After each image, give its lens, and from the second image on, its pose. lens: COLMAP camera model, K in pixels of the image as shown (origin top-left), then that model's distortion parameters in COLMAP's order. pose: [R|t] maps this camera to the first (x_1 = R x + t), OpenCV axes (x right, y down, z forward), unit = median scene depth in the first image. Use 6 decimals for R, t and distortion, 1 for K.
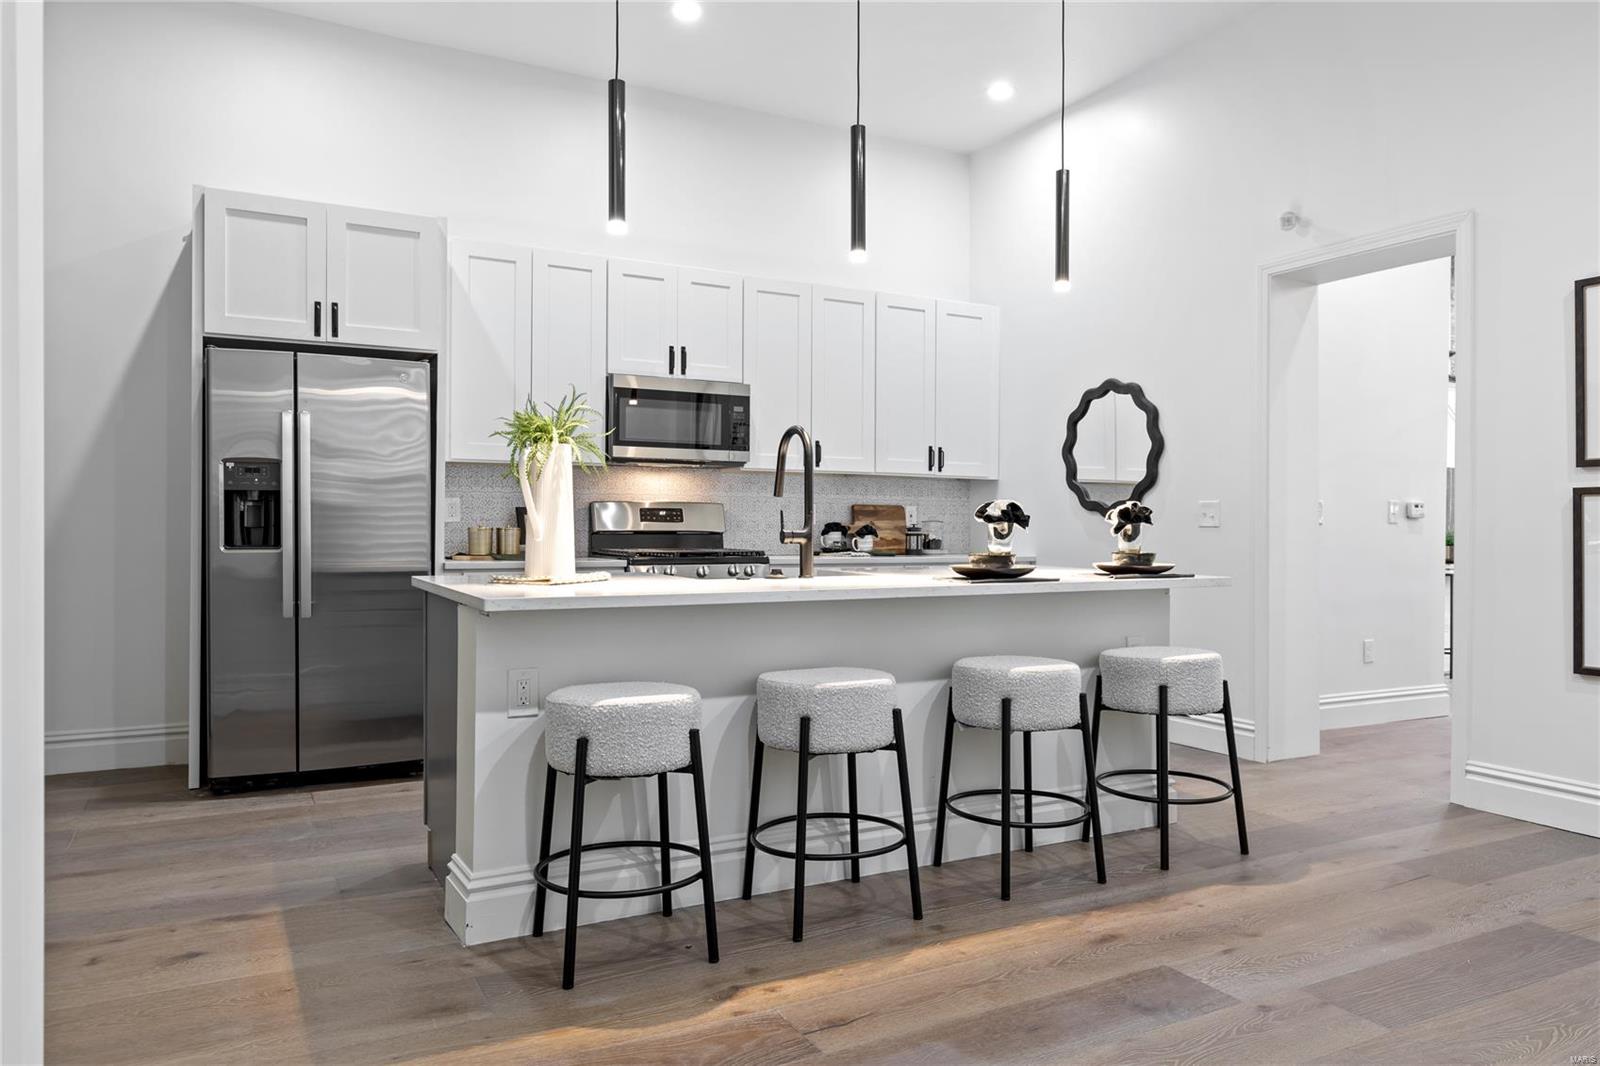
lens RADIAL K [[1084.6, 0, 802.9], [0, 1084.6, 528.8], [0, 0, 1]] dist [-0.004860, -0.000166]
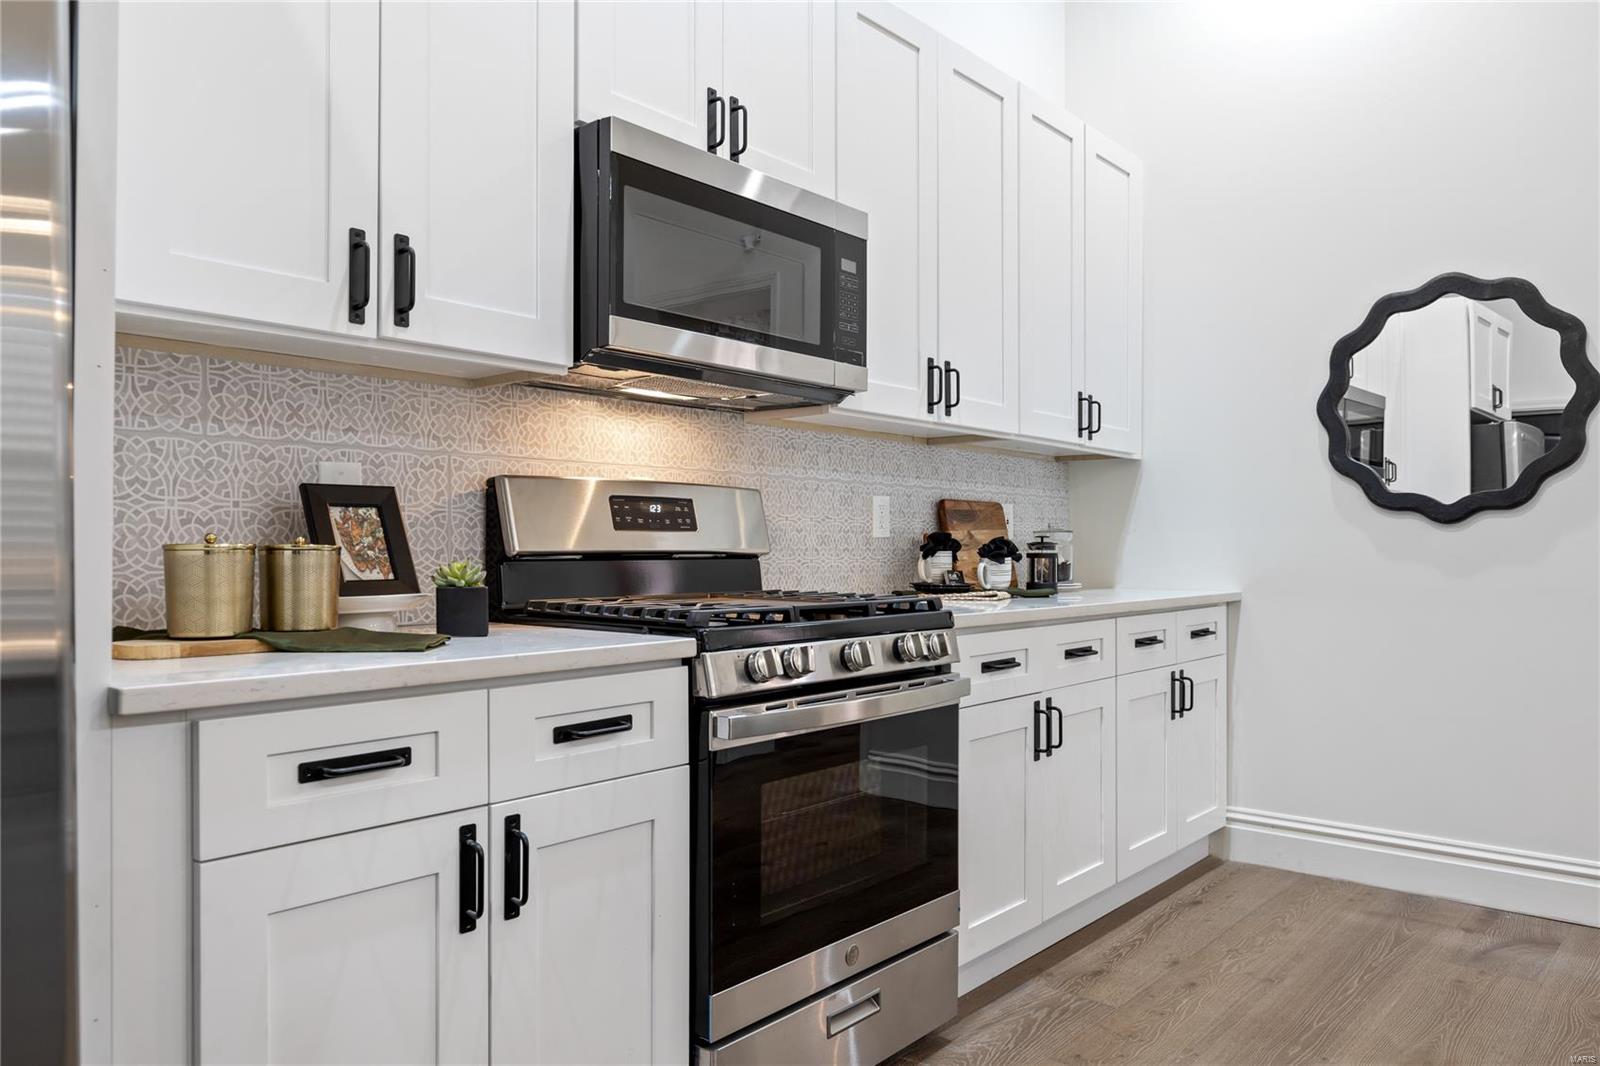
lens RADIAL K [[1084.6, 0, 794.2], [0, 1084.6, 539.7], [0, 0, 1]] dist [-0.004860, -0.000166]
pose [[0.939326, -0.002177, 0.343018, -0.221368], [0.004189, 0.999978, -0.005125, -0.000134], [-0.342999, 0.006251, 0.939315, 0.592032]]
